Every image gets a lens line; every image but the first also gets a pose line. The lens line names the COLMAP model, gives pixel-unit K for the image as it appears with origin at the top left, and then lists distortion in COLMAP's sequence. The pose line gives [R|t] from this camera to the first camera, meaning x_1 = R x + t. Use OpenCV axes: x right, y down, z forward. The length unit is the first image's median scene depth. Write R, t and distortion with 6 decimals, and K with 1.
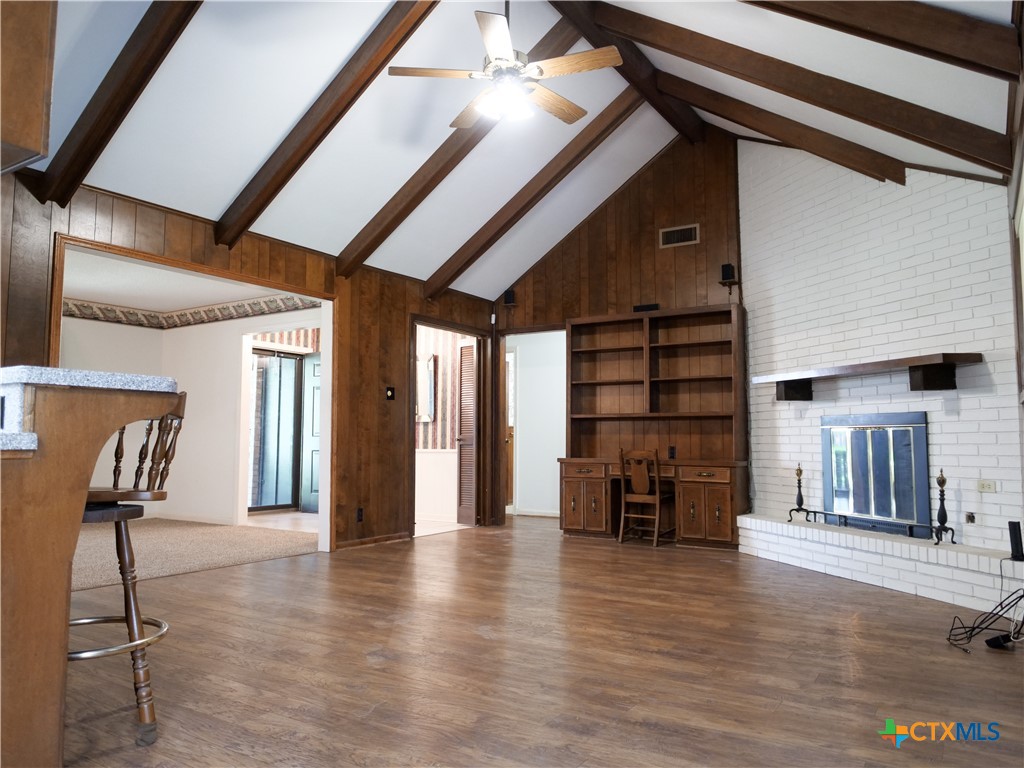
lens RADIAL K [[737.8, 0, 508.5], [0, 737.8, 381.4], [0, 0, 1]] dist [-0.018949, 0.001464]
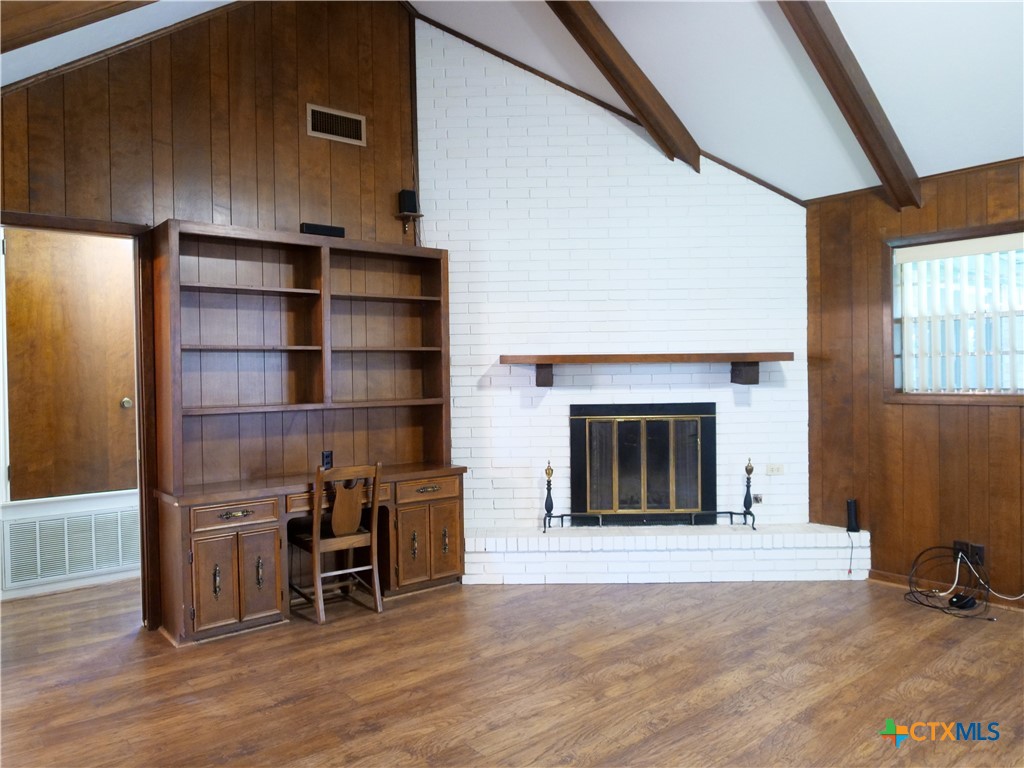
lens RADIAL K [[737.8, 0, 508.5], [0, 737.8, 381.4], [0, 0, 1]] dist [-0.018949, 0.001464]
pose [[0.309460, -0.021013, 0.950680, -0.349619], [-0.060293, 0.997311, 0.041670, -0.009849], [-0.948999, -0.070214, 0.307361, 0.663680]]
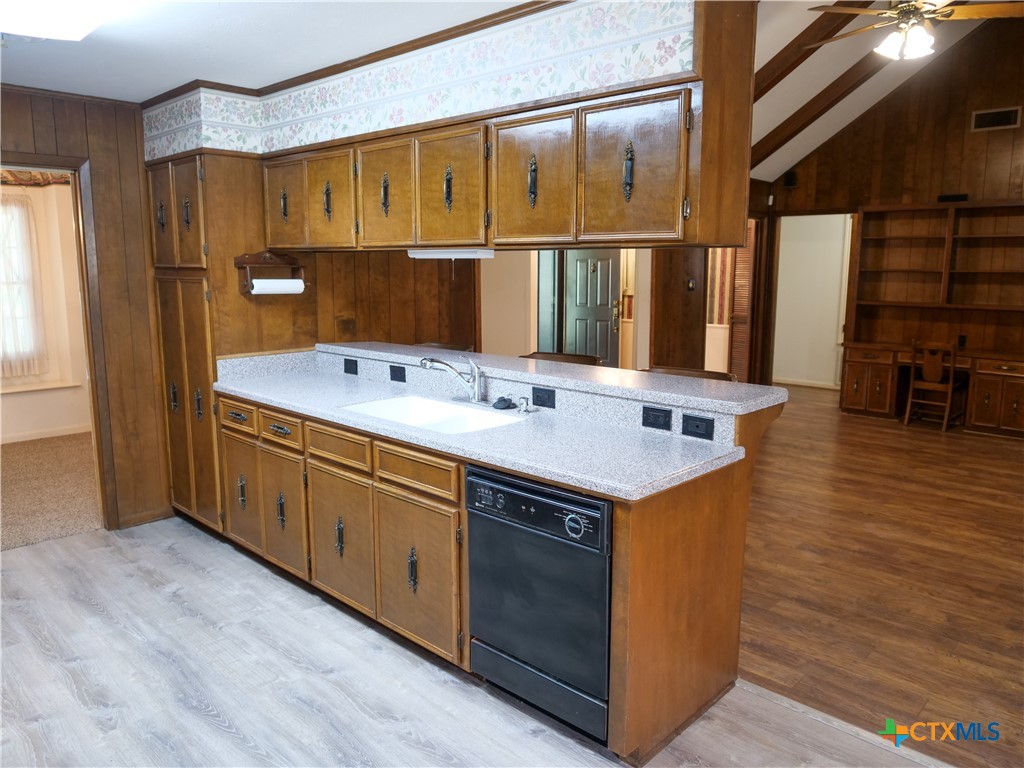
lens RADIAL K [[737.8, 0, 508.5], [0, 737.8, 381.4], [0, 0, 1]] dist [-0.018949, 0.001464]
pose [[0.981985, 0.028265, -0.186831, -0.212830], [0.017097, 0.971403, 0.236821, -0.104362], [0.188182, -0.235749, 0.953420, -0.115812]]
